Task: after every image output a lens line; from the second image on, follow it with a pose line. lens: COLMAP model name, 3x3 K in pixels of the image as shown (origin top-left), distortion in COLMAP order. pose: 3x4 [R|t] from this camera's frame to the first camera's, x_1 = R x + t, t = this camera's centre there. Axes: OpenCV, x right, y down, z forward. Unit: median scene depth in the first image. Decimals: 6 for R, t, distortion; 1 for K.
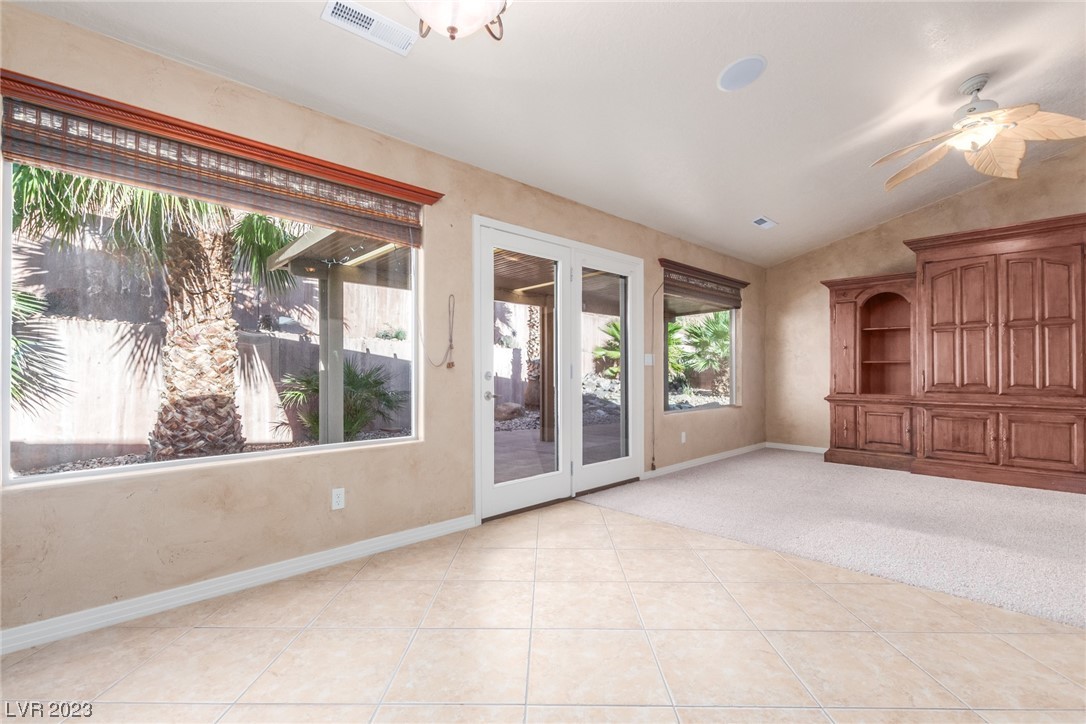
lens RADIAL K [[498.0, 0, 543.1], [0, 498.0, 364.0], [0, 0, 1]] dist [0.004604, -0.002143]
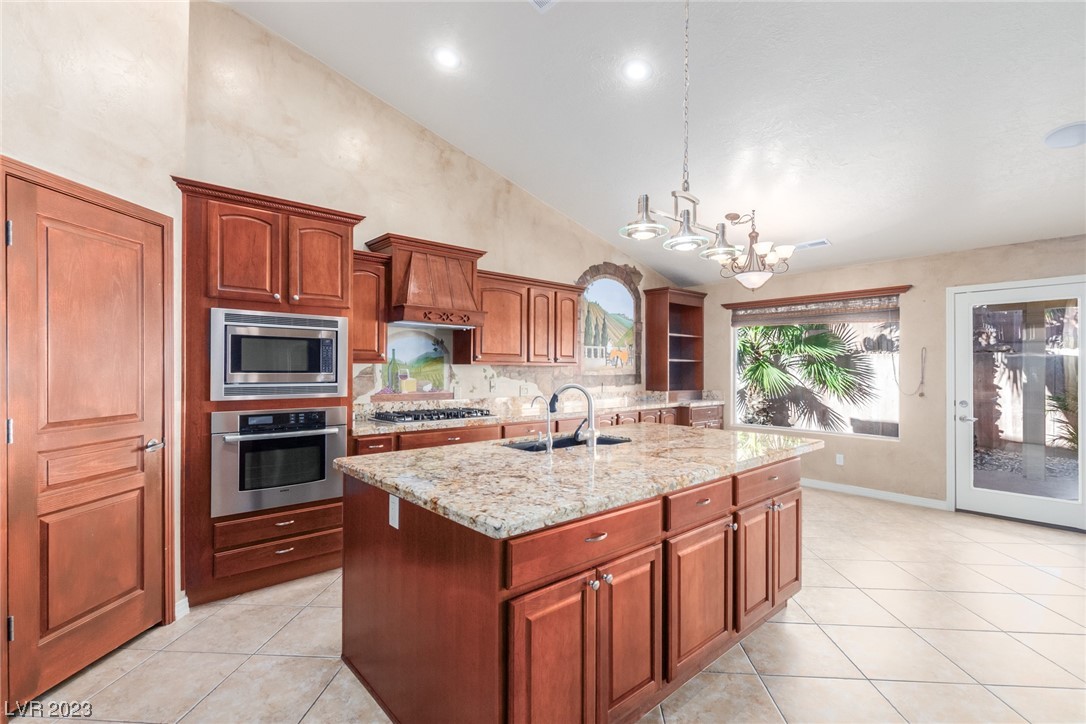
lens RADIAL K [[498.0, 0, 541.7], [0, 498.0, 367.0], [0, 0, 1]] dist [0.004604, -0.002143]
pose [[-0.052907, -0.001836, -0.998598, 0.879883], [0.007742, 0.999968, -0.002248, -0.055514], [0.998569, -0.007850, -0.052891, -0.041448]]
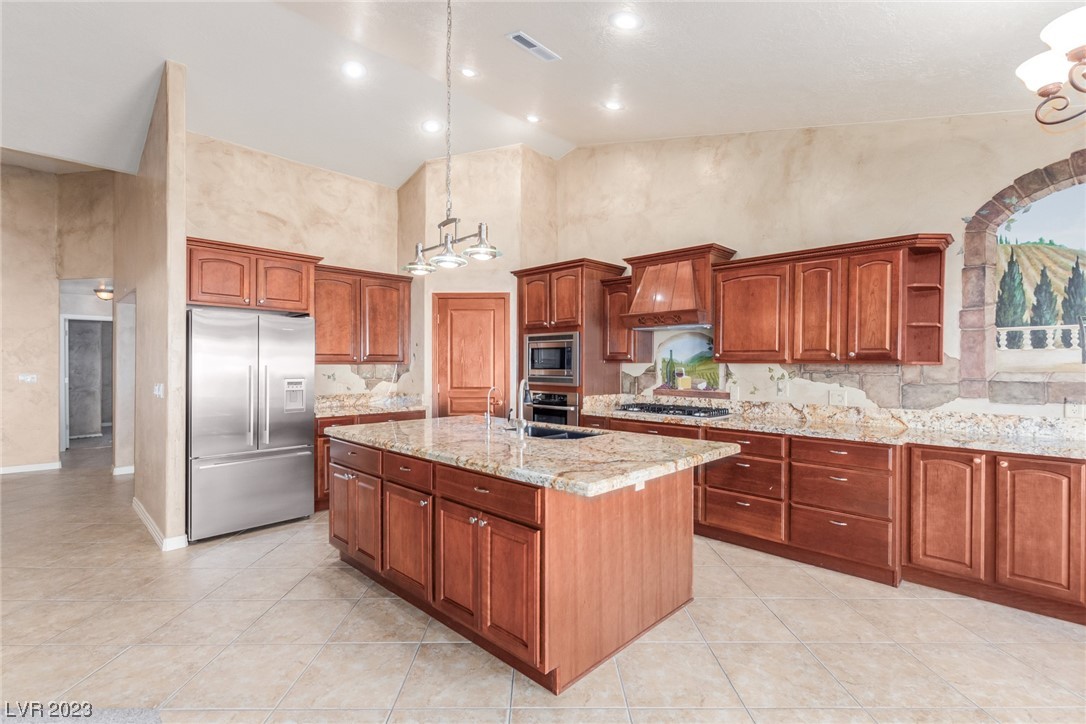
lens RADIAL K [[498.0, 0, 541.7], [0, 498.0, 365.5], [0, 0, 1]] dist [0.004604, -0.002143]
pose [[-0.999905, -0.001525, -0.013663, 0.331743], [-0.001411, 0.999964, -0.008358, -0.051870], [0.013675, -0.008338, -0.999872, 0.599248]]
